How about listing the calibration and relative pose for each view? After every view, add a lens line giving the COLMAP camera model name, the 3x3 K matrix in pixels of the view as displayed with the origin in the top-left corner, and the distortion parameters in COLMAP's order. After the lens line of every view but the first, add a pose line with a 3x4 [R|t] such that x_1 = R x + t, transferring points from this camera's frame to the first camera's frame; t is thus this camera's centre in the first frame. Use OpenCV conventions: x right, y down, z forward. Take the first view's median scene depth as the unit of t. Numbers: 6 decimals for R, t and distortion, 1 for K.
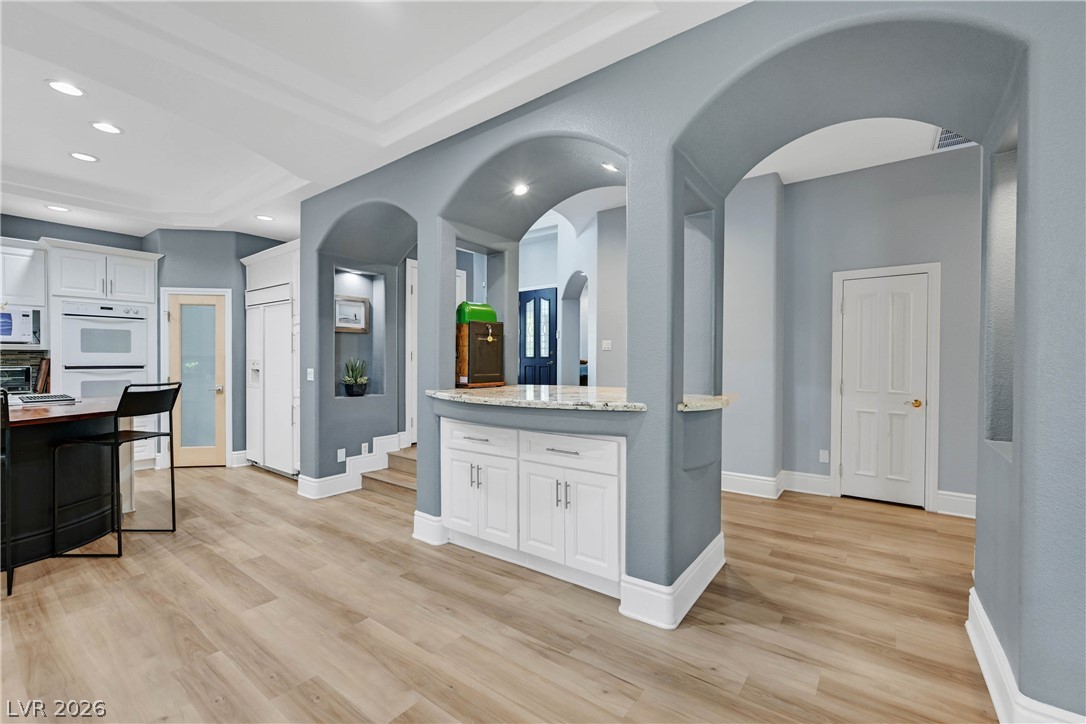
lens RADIAL K [[460.2, 0, 544.7], [0, 460.2, 364.7], [0, 0, 1]] dist [0.005074, 0.000657]
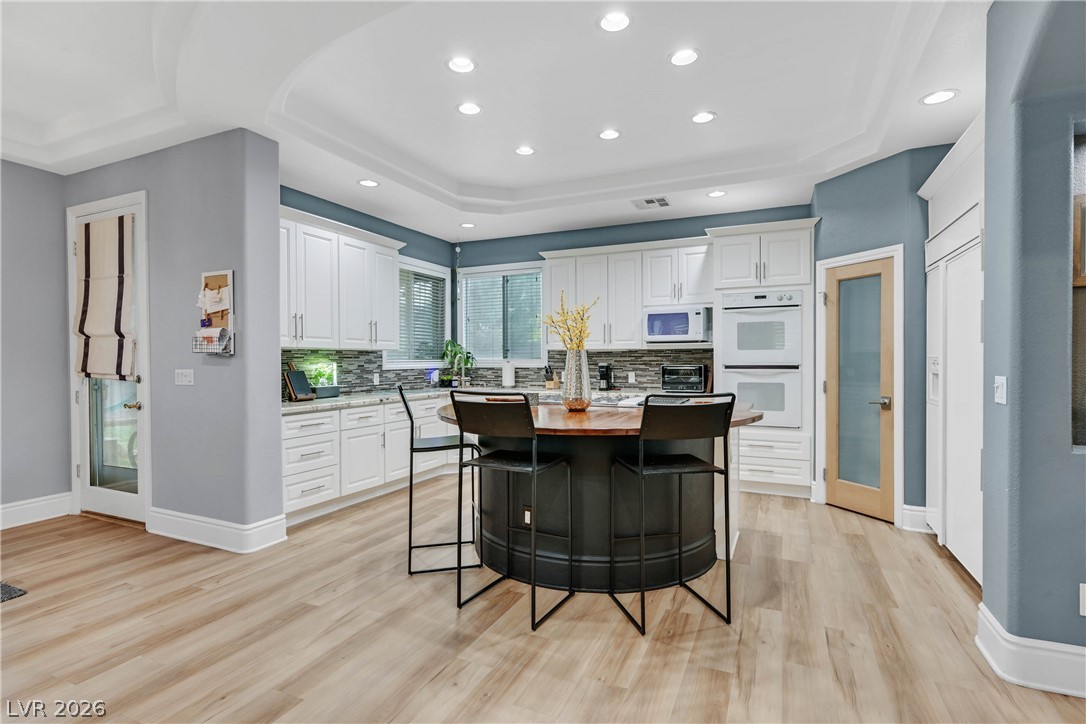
lens RADIAL K [[520.1, 0, 542.4], [0, 520.1, 364.8], [0, 0, 1]] dist [-0.005299, -0.002076]
pose [[0.209923, 0.007484, -0.977689, -0.119799], [-0.004611, 0.999967, 0.006665, -0.003558], [0.977707, 0.003109, 0.209950, 0.472618]]
